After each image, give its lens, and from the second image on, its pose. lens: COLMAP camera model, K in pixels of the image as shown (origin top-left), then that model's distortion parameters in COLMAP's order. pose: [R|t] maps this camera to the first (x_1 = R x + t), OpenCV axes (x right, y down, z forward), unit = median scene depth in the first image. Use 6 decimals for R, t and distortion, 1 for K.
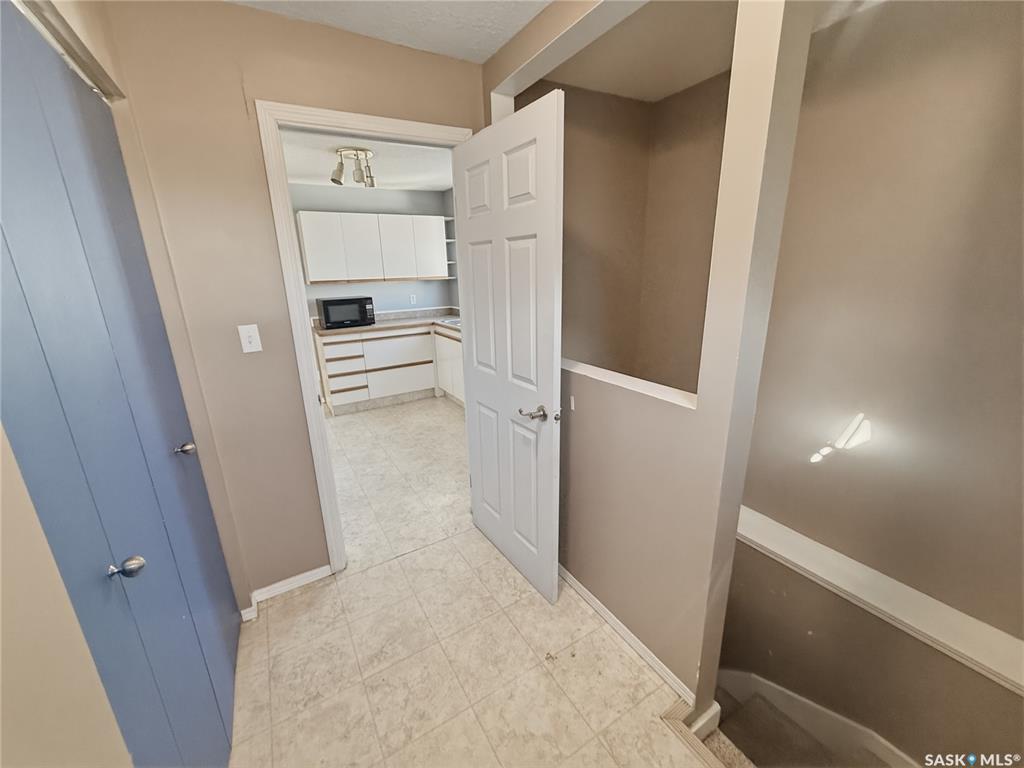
lens RADIAL K [[417.5, 0, 512.0], [0, 417.5, 384.0], [0, 0, 1]] dist [-0.007333, 0.000023]
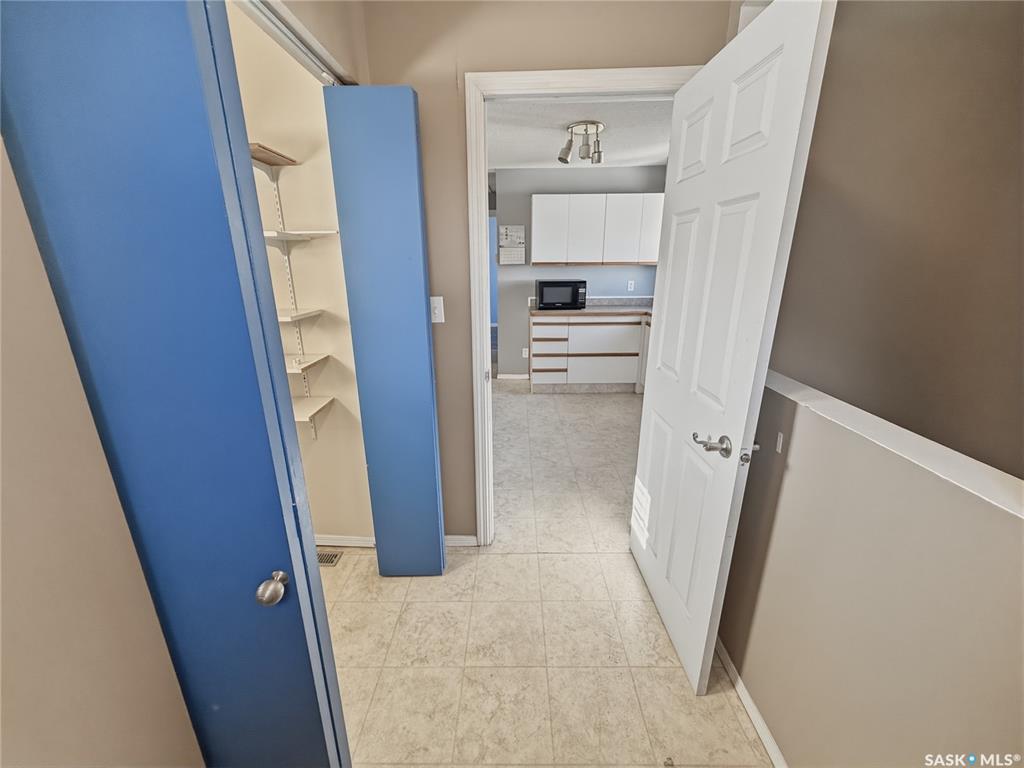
lens RADIAL K [[415.7, 0, 504.7], [0, 415.7, 383.1], [0, 0, 1]] dist [-0.002571, 0.000183]
pose [[0.844377, 0.172624, -0.507178, 0.050870], [-0.158783, 0.984770, 0.070829, -0.014984], [0.511680, 0.020725, 0.858926, 0.096744]]
